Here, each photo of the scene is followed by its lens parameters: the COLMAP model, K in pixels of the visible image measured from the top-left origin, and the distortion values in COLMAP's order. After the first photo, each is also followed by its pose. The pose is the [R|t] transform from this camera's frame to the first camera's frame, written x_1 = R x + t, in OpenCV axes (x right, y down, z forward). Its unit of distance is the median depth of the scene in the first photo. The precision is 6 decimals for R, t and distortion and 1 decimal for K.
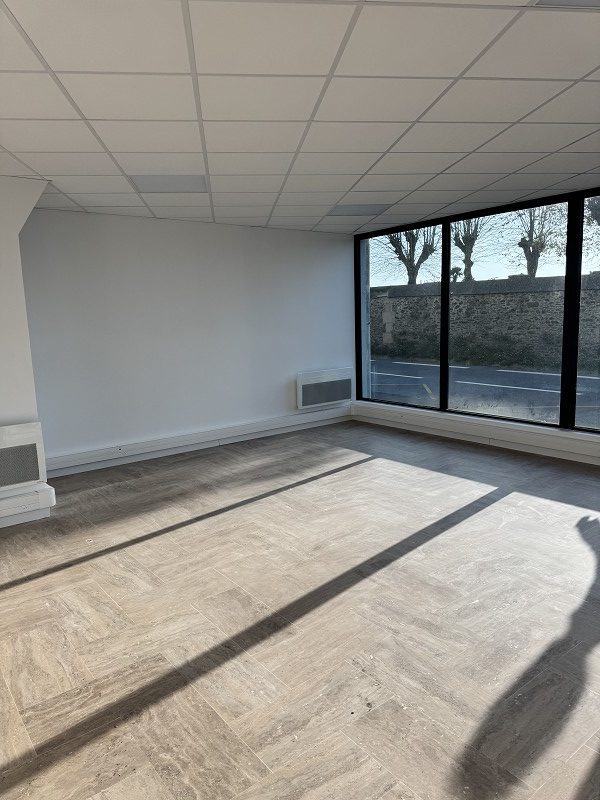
lens RADIAL K [[538.1, 0, 300.0], [0, 538.1, 400.0], [0, 0, 1]] dist [-0.040053, -0.000297]
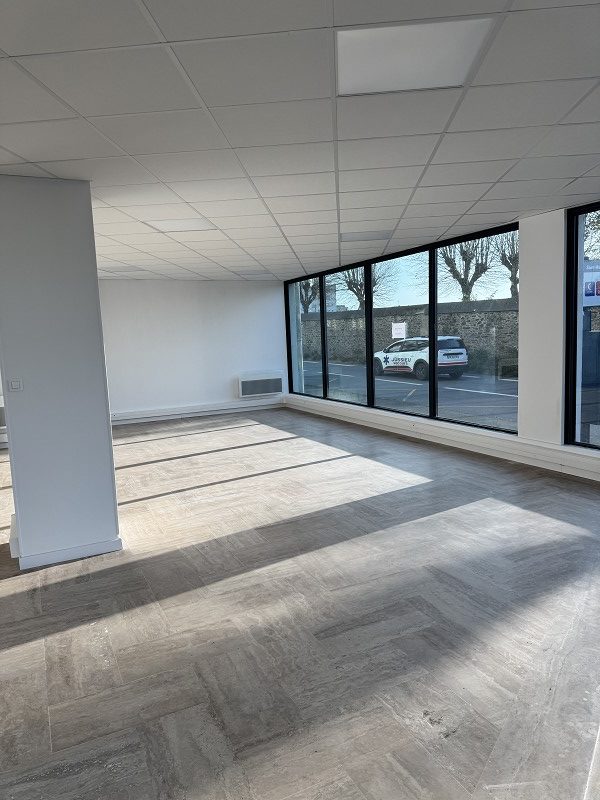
lens RADIAL K [[538.1, 0, 300.0], [0, 538.1, 400.0], [0, 0, 1]] dist [-0.040053, -0.000297]
pose [[0.976885, 0.017717, -0.213028, 0.408429], [-0.023170, 0.999464, -0.023128, 0.046529], [0.212504, 0.027529, 0.976772, -0.361454]]
